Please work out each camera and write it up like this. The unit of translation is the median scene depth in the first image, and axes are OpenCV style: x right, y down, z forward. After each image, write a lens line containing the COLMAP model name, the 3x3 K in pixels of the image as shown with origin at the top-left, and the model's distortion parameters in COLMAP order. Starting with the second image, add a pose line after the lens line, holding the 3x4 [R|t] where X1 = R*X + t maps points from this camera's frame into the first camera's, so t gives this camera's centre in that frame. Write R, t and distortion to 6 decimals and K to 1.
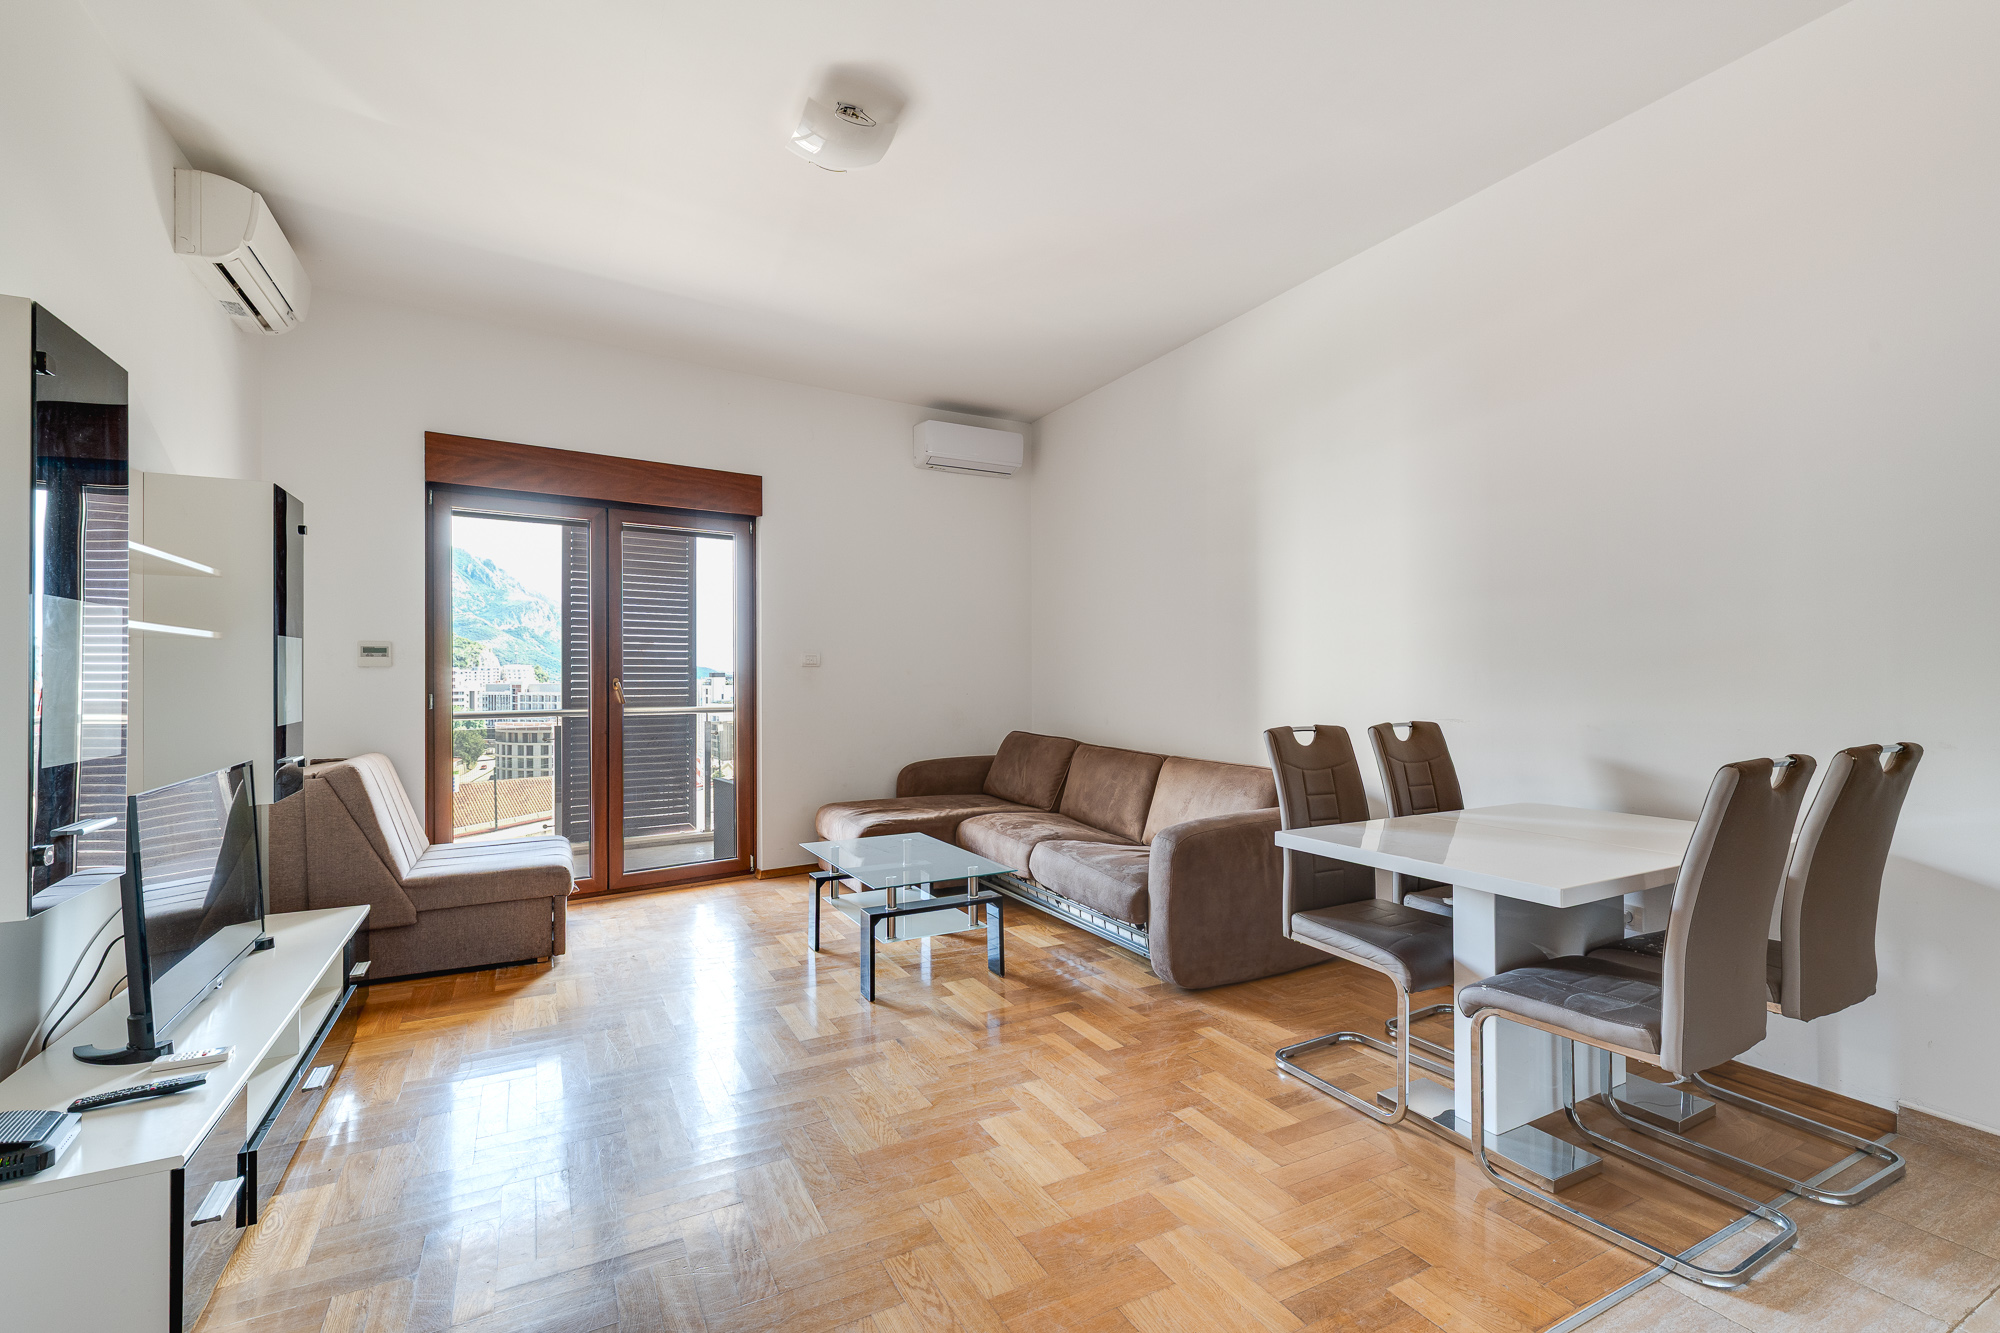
lens RADIAL K [[907.2, 0, 1021.6], [0, 907.2, 676.2], [0, 0, 1]] dist [-0.003284, 0.001281]
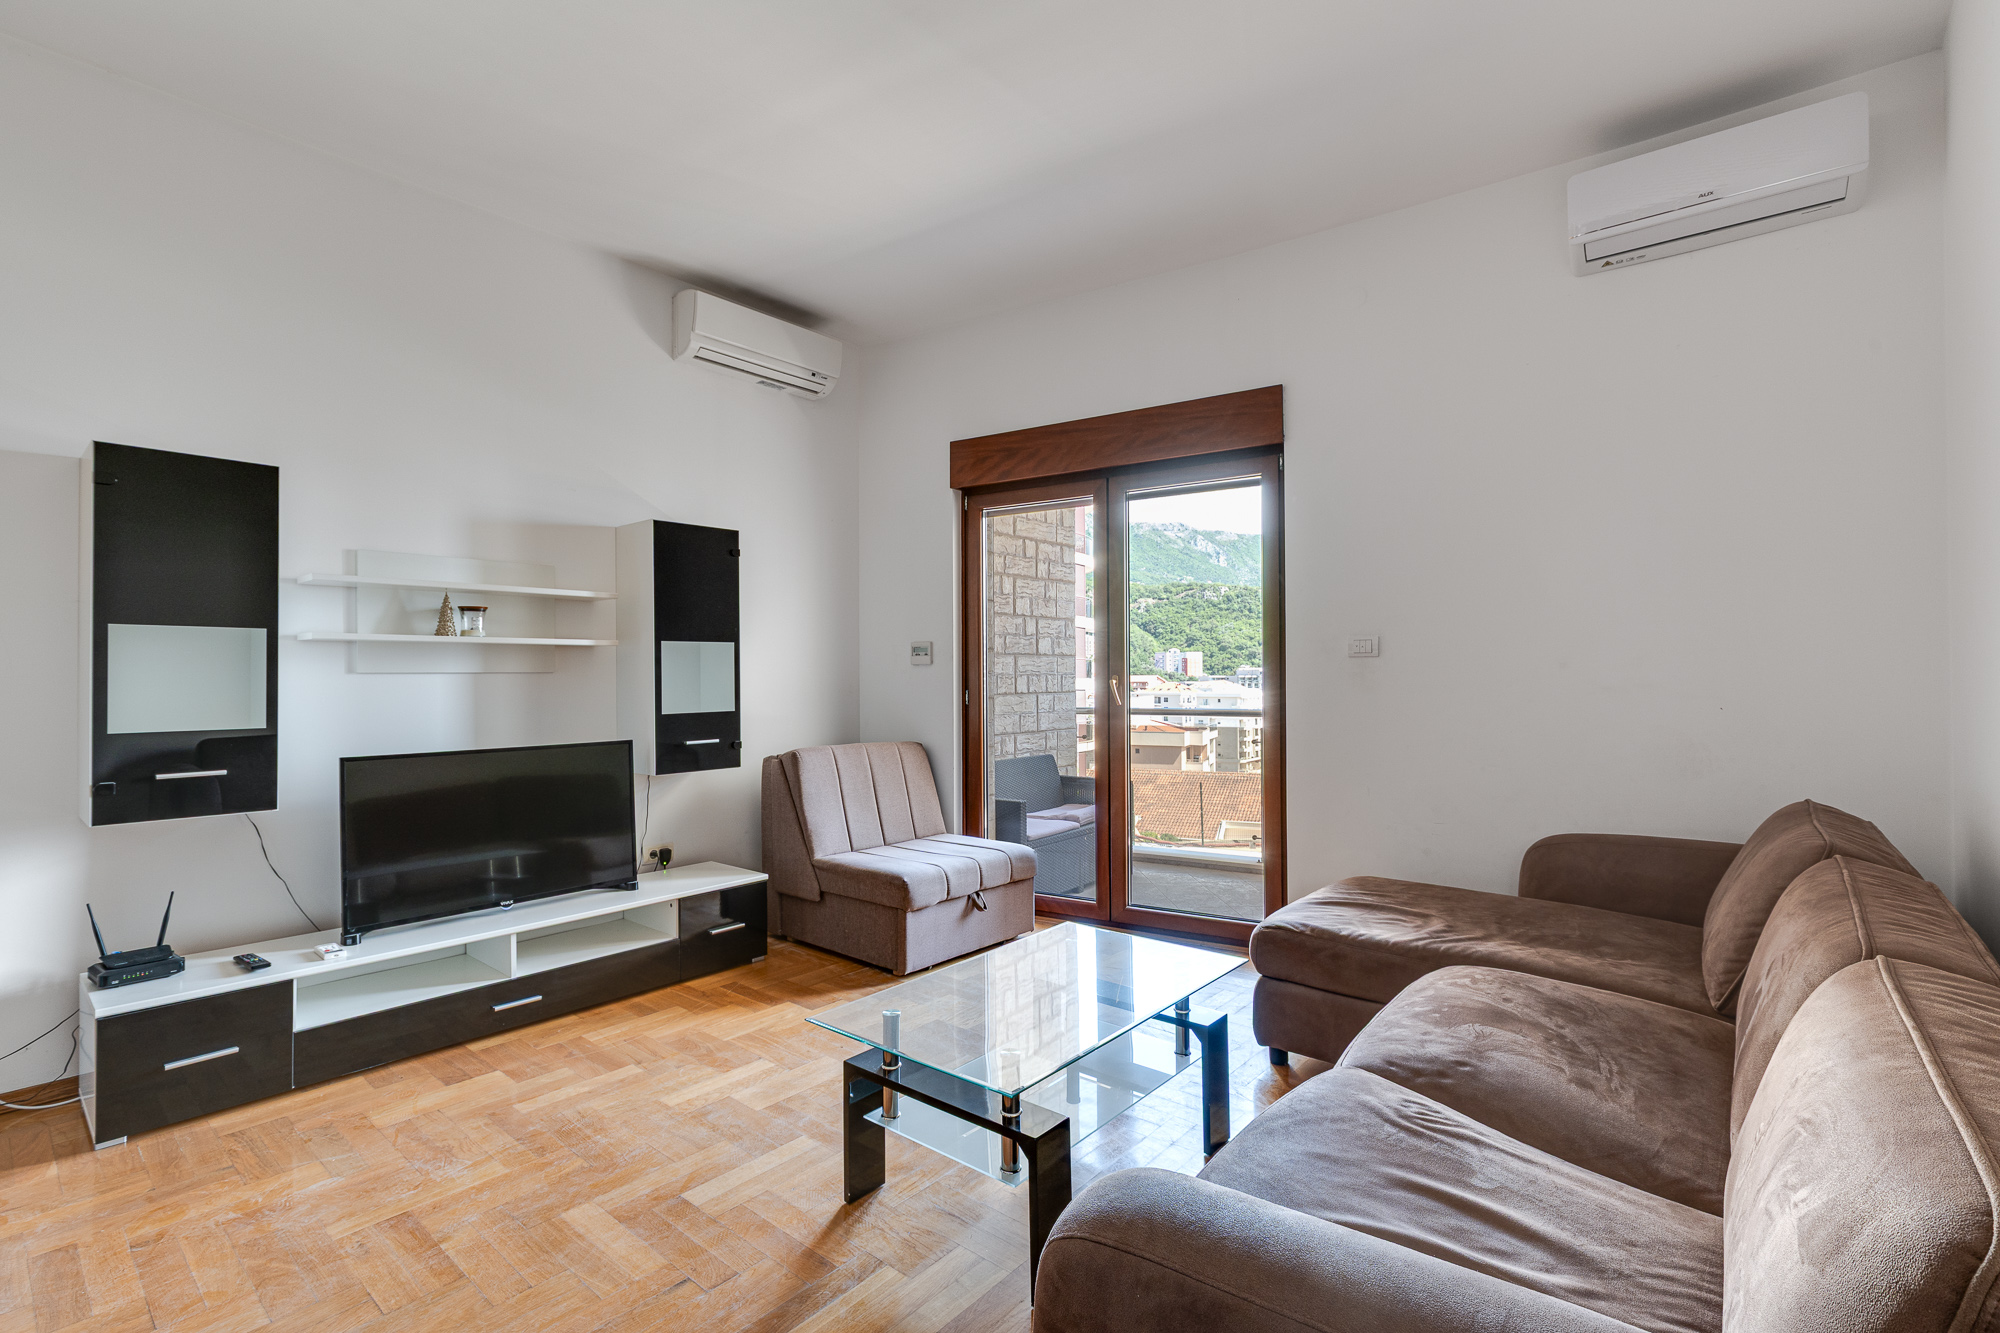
lens RADIAL K [[907.2, 0, 1001.0], [0, 907.2, 674.2], [0, 0, 1]] dist [-0.003284, 0.001281]
pose [[0.358678, 0.004152, -0.933452, 0.345250], [0.005784, 0.999961, 0.006670, -0.005464], [0.933444, -0.007791, 0.358640, 0.664085]]
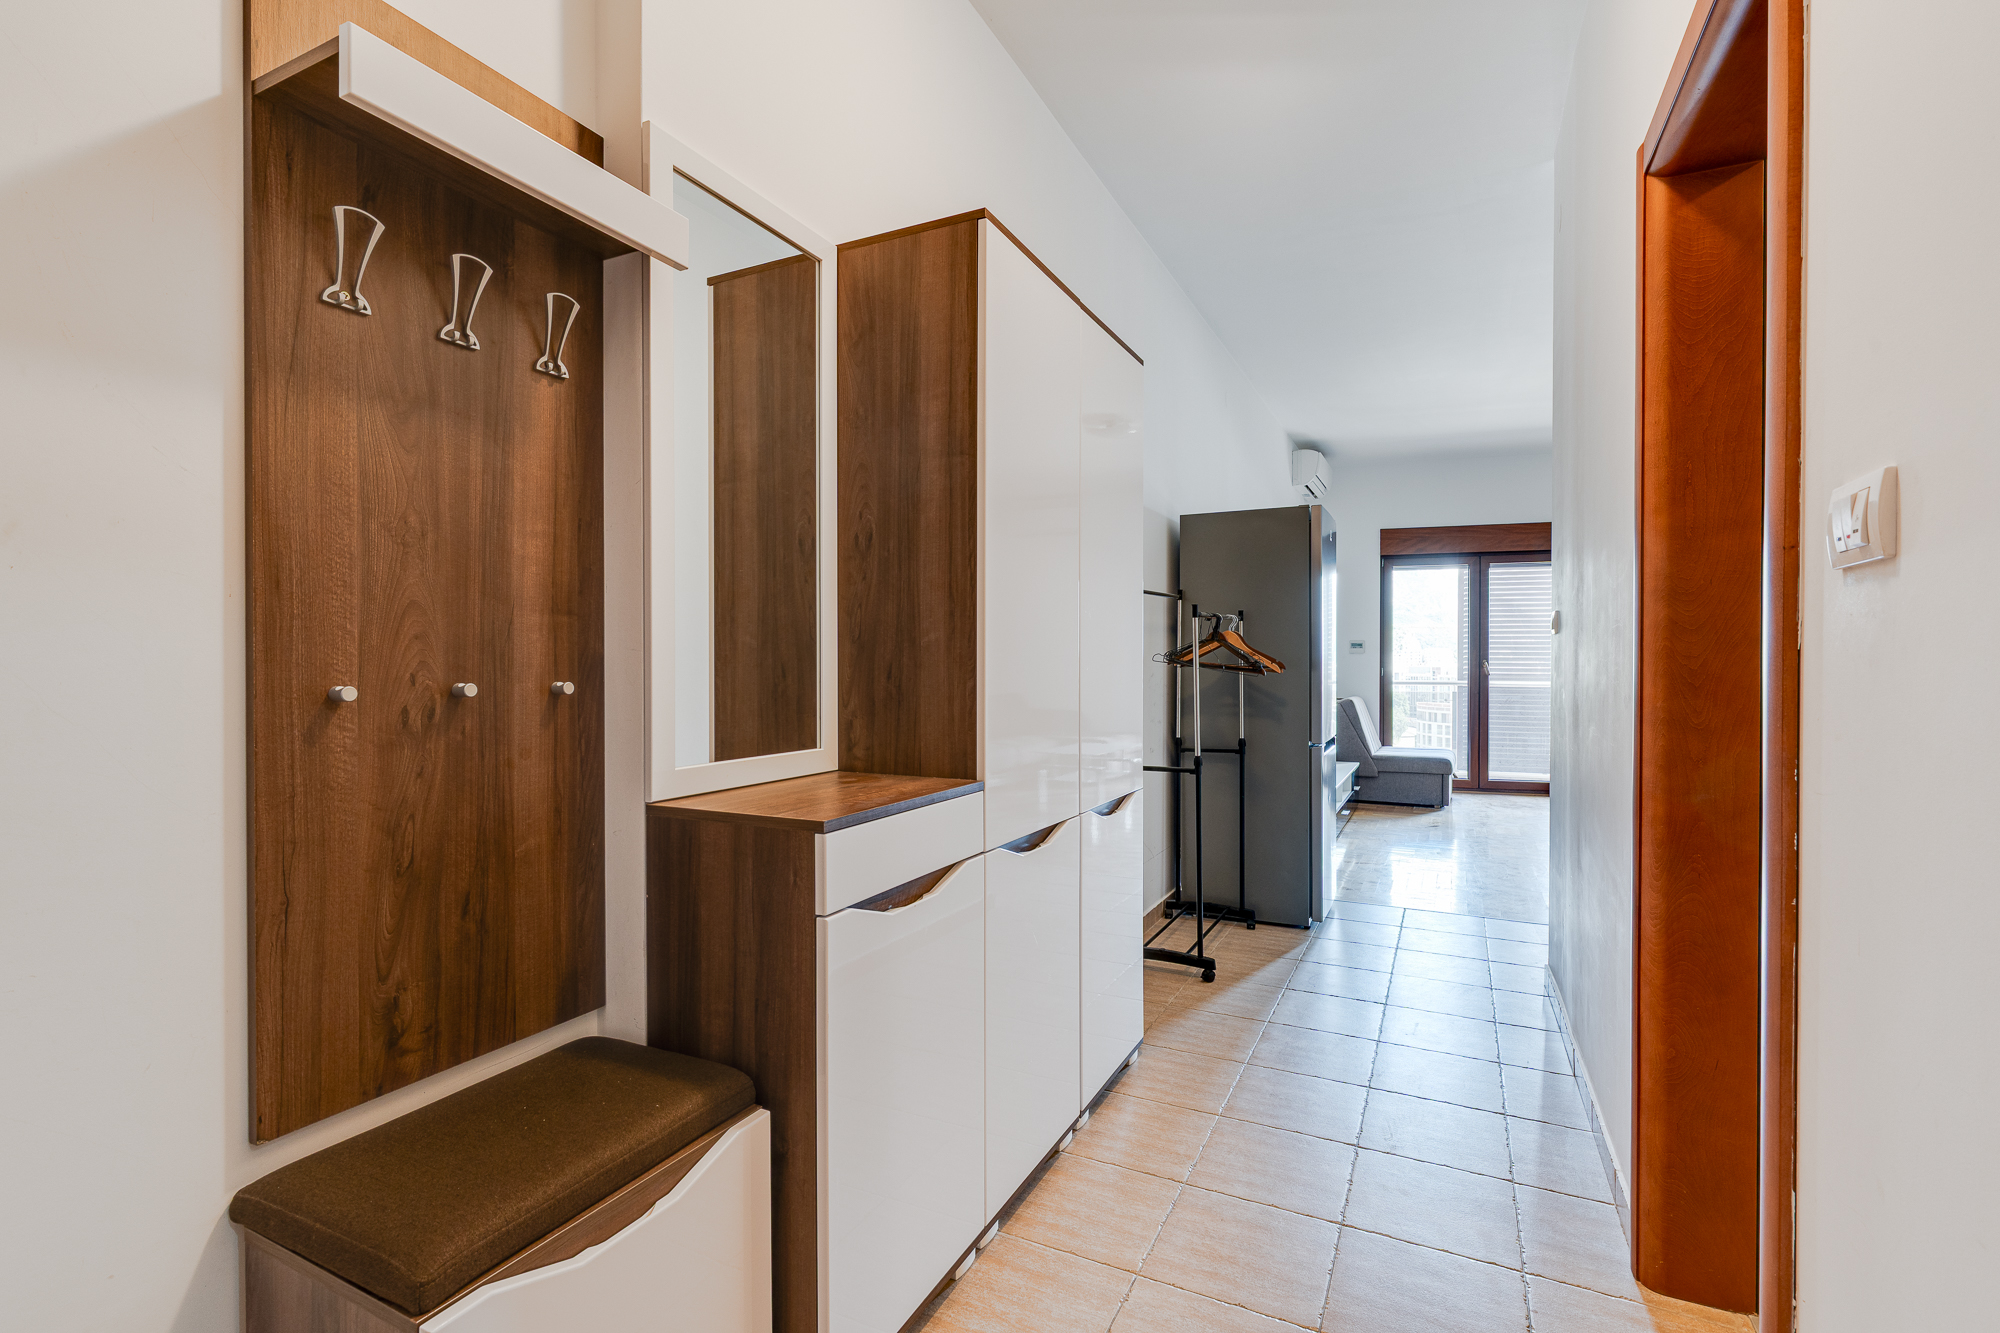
lens RADIAL K [[907.2, 0, 1009.3], [0, 907.2, 668.7], [0, 0, 1]] dist [-0.003284, 0.001281]
pose [[0.581965, 0.010491, -0.813146, 0.427559], [-0.002809, 0.999937, 0.010891, 0.002729], [0.813209, -0.004054, 0.581958, -0.724875]]
